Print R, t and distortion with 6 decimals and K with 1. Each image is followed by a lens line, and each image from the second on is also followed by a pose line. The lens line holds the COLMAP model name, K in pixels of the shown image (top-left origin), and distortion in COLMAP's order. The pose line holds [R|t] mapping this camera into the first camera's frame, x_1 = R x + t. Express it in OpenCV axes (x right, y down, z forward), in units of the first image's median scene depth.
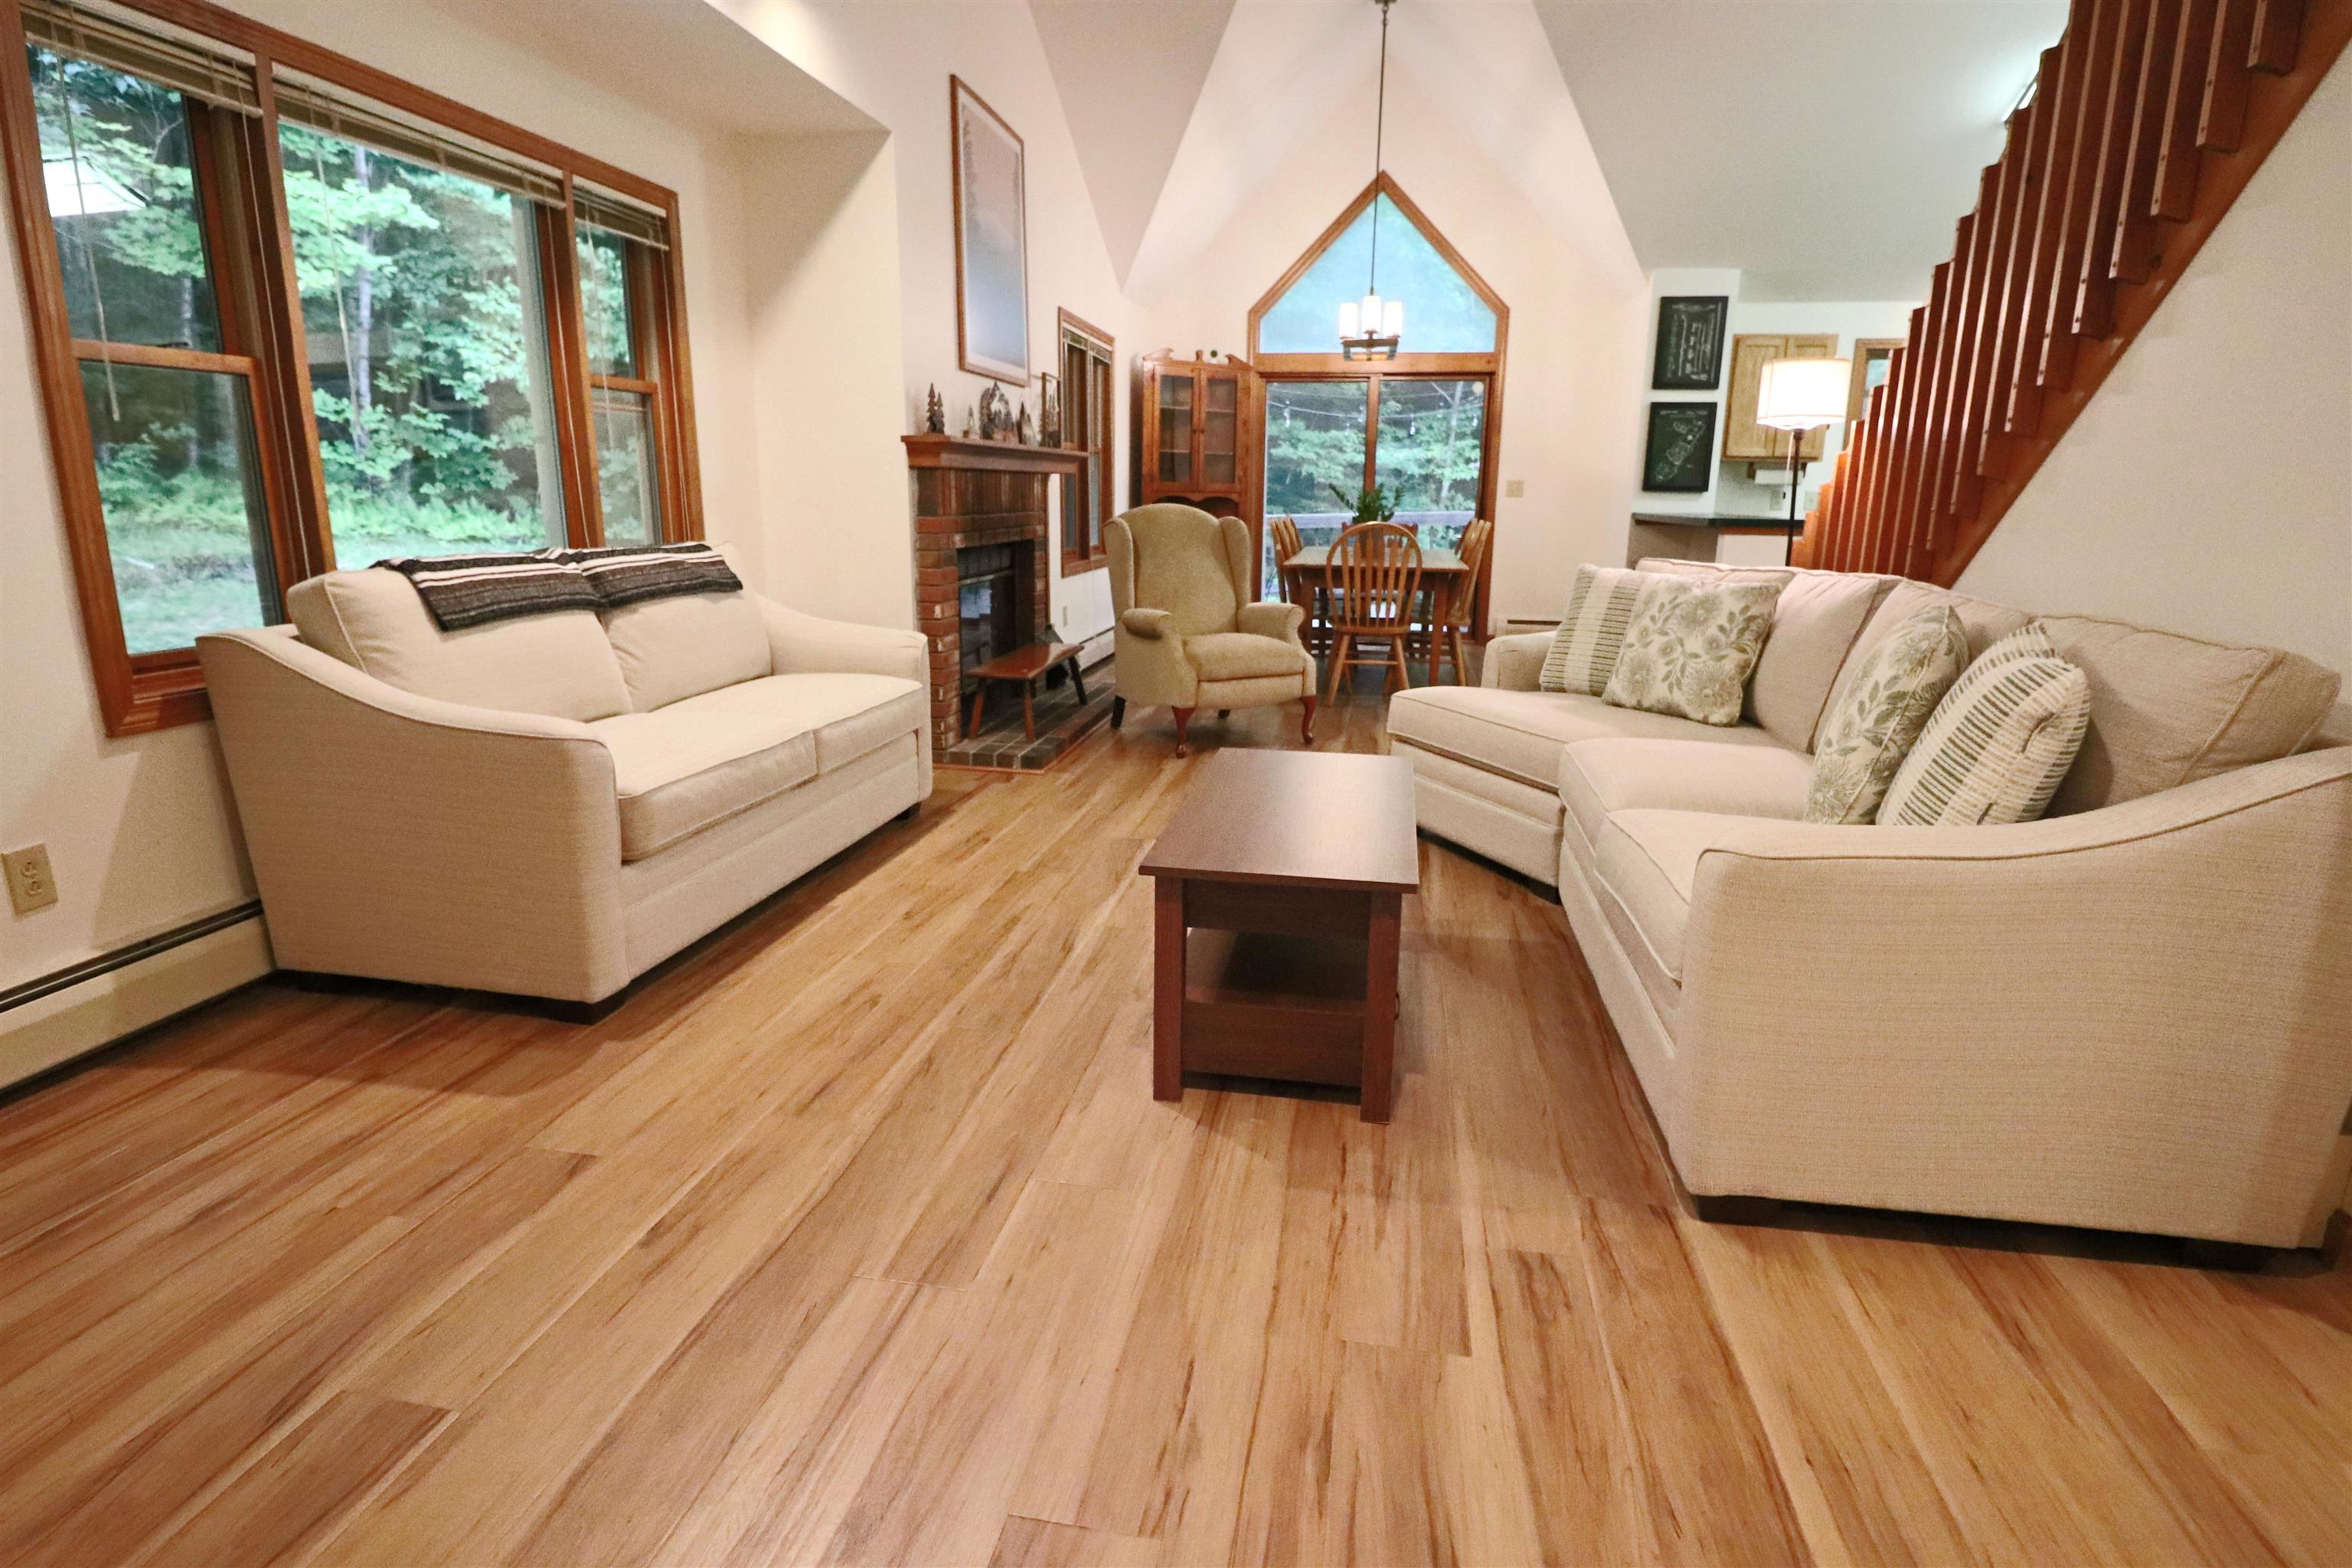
lens RADIAL K [[1218.3, 0, 1173.1], [0, 1218.3, 779.6], [0, 0, 1]] dist [-0.000516, -0.012783]
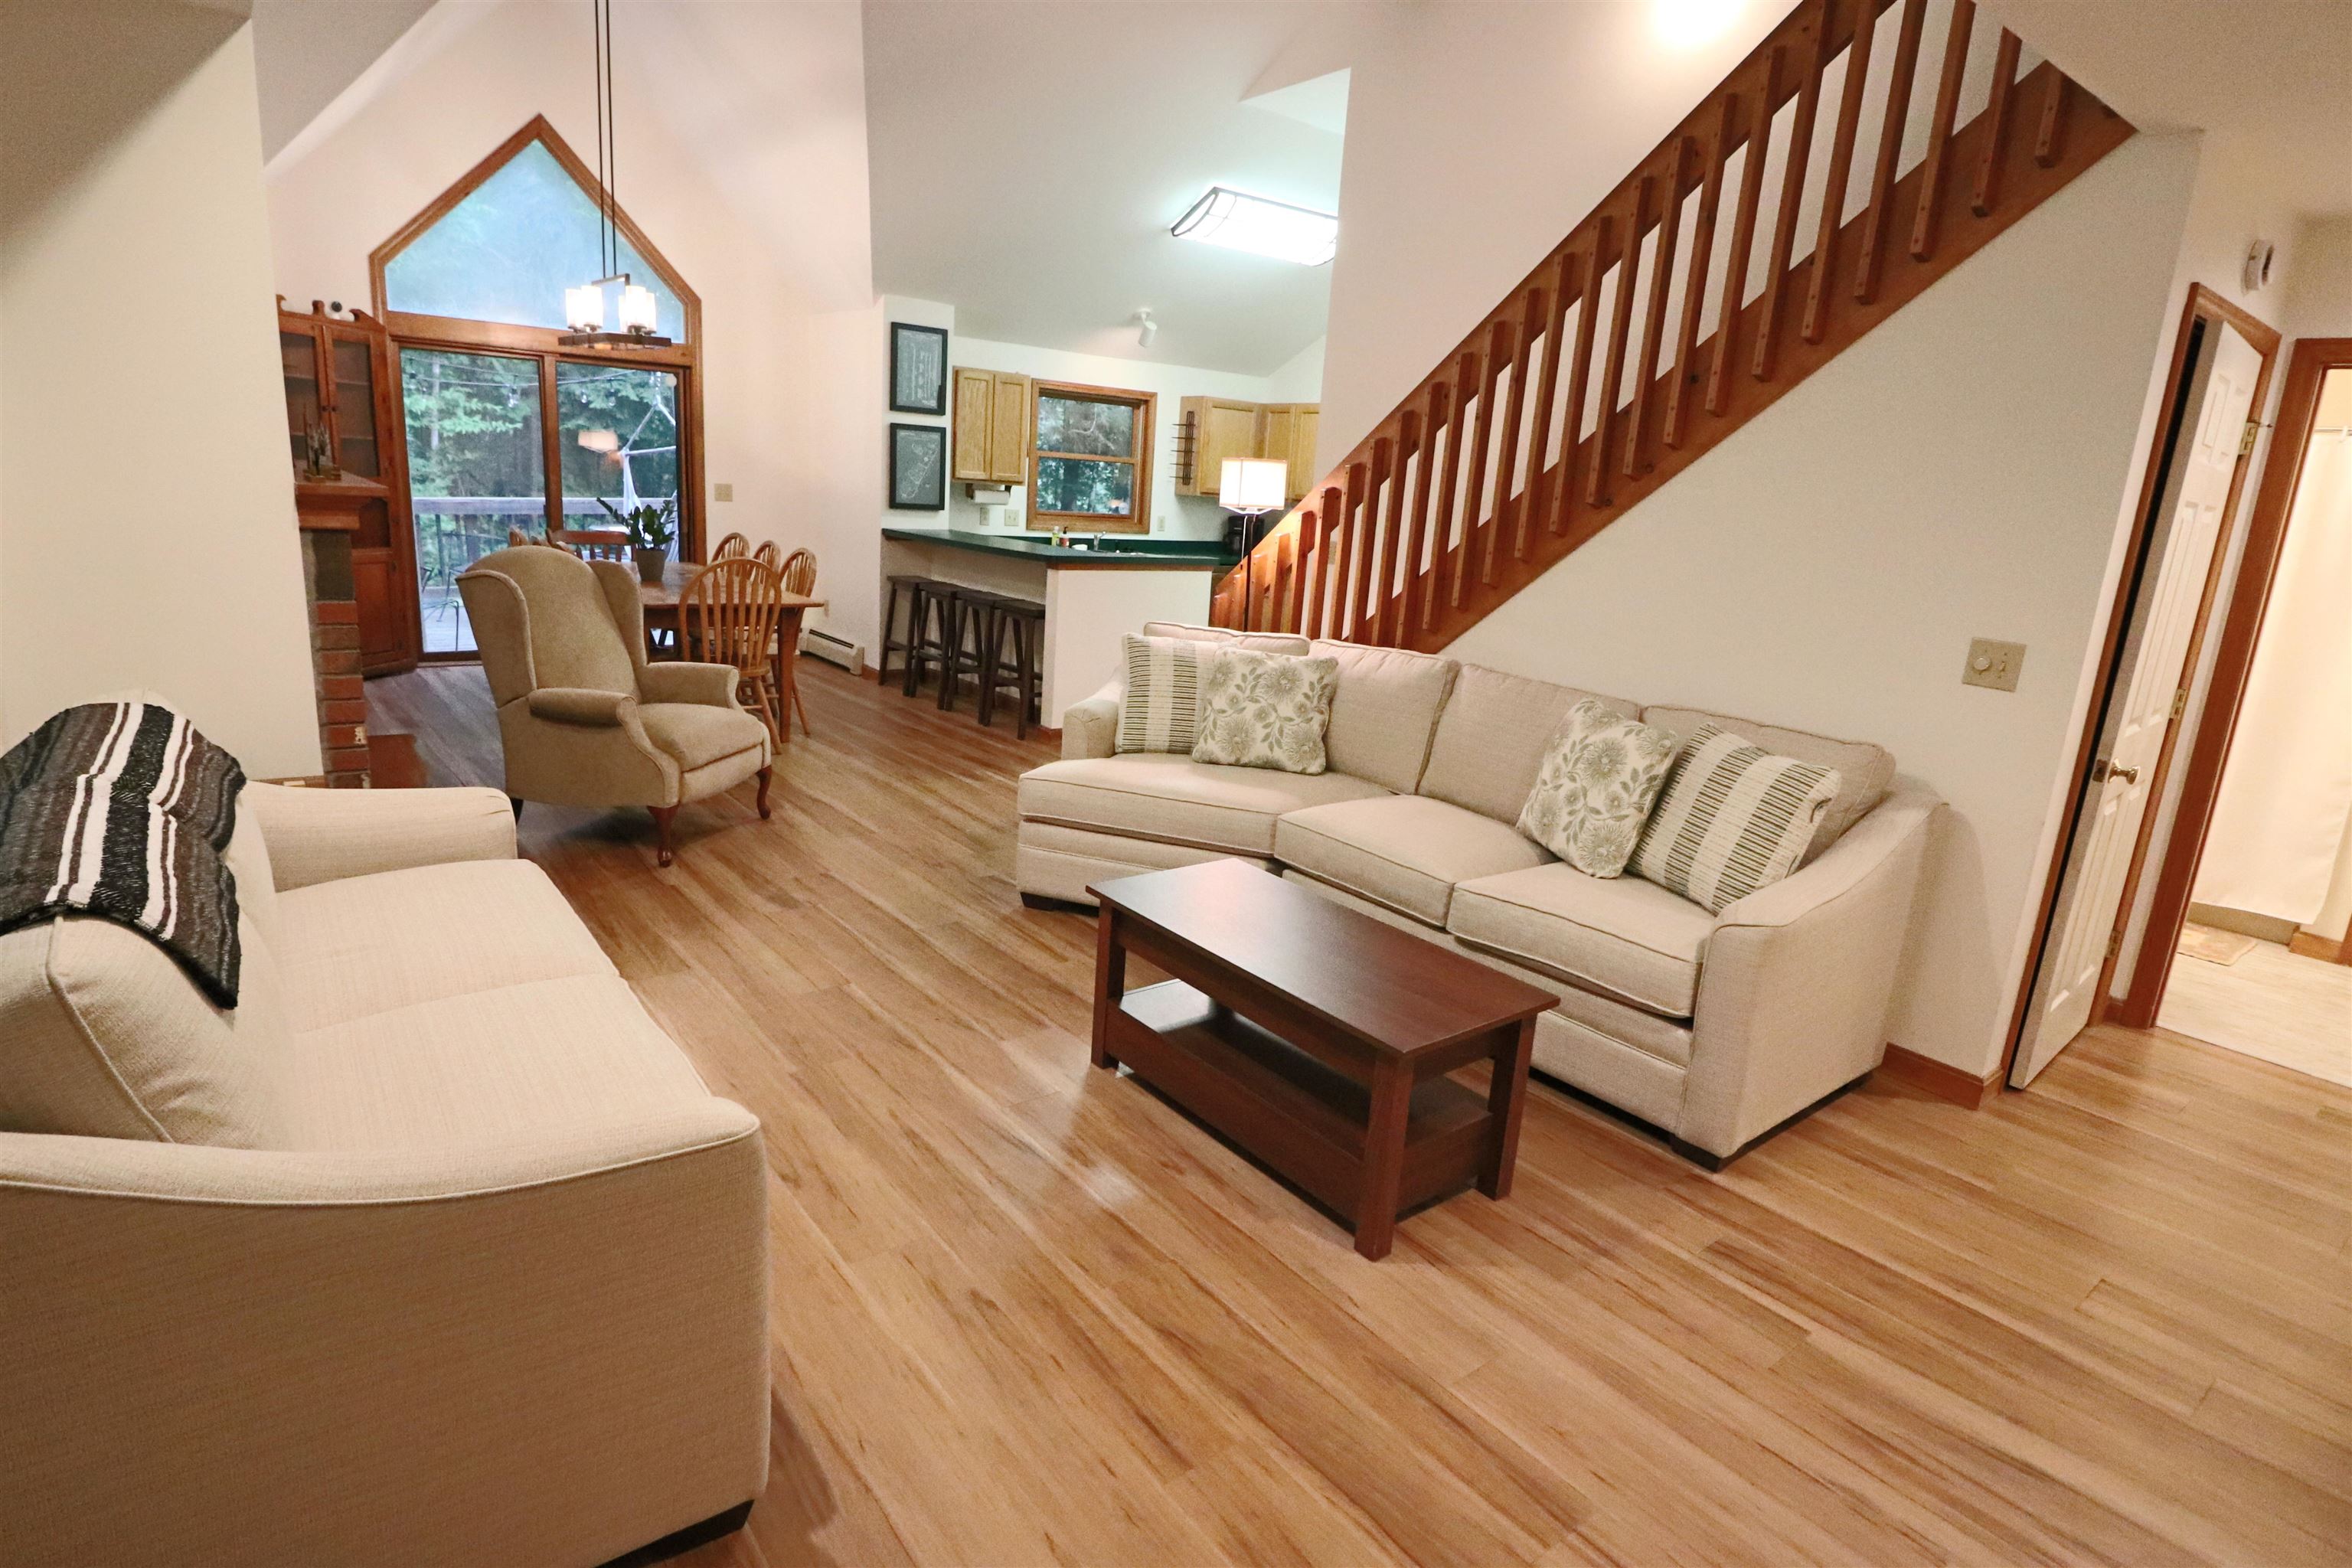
lens RADIAL K [[1218.3, 0, 1169.1], [0, 1218.3, 778.5], [0, 0, 1]] dist [-0.000516, -0.012783]
pose [[0.665375, -0.148702, 0.731549, -0.531361], [0.116095, 0.988649, 0.095369, -0.169143], [-0.737426, 0.021473, 0.675086, 0.267708]]
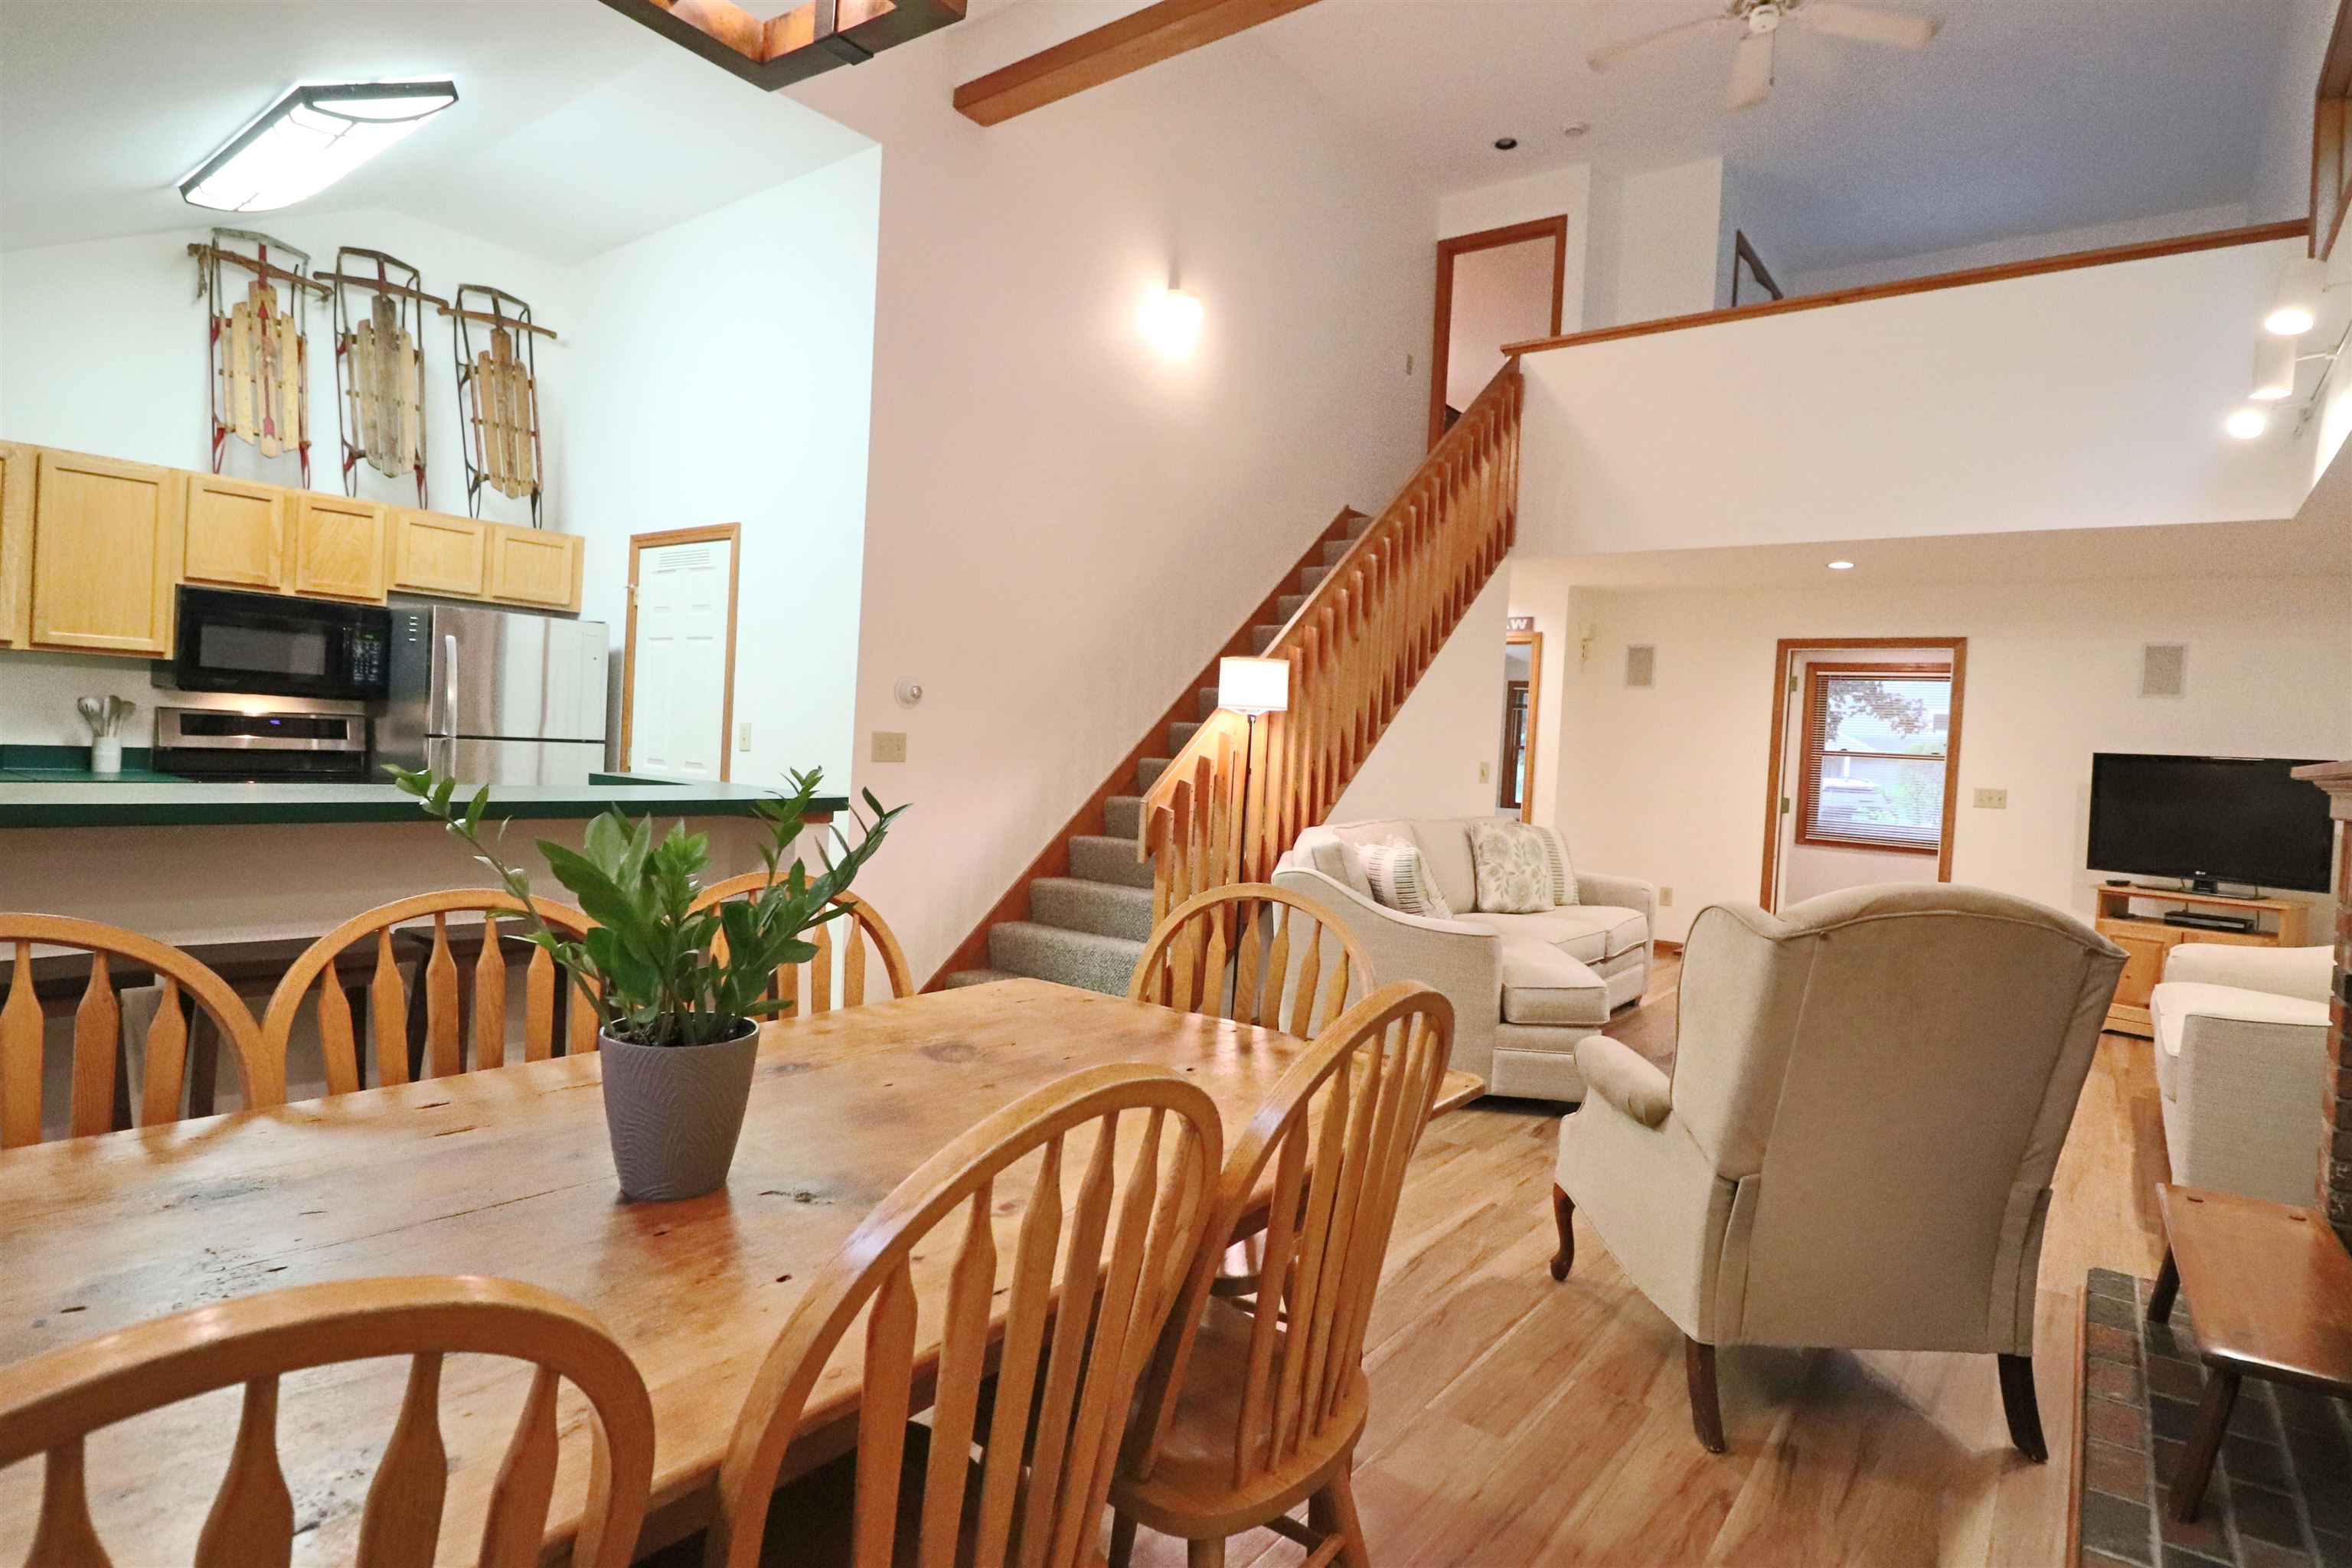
lens RADIAL K [[1218.3, 0, 1176.1], [0, 1218.3, 769.3], [0, 0, 1]] dist [-0.000516, -0.012783]
pose [[-0.887049, -0.071403, 0.456120, 0.052406], [0.042310, 0.971237, 0.234326, -0.572499], [-0.459732, 0.227157, -0.858514, 2.280586]]
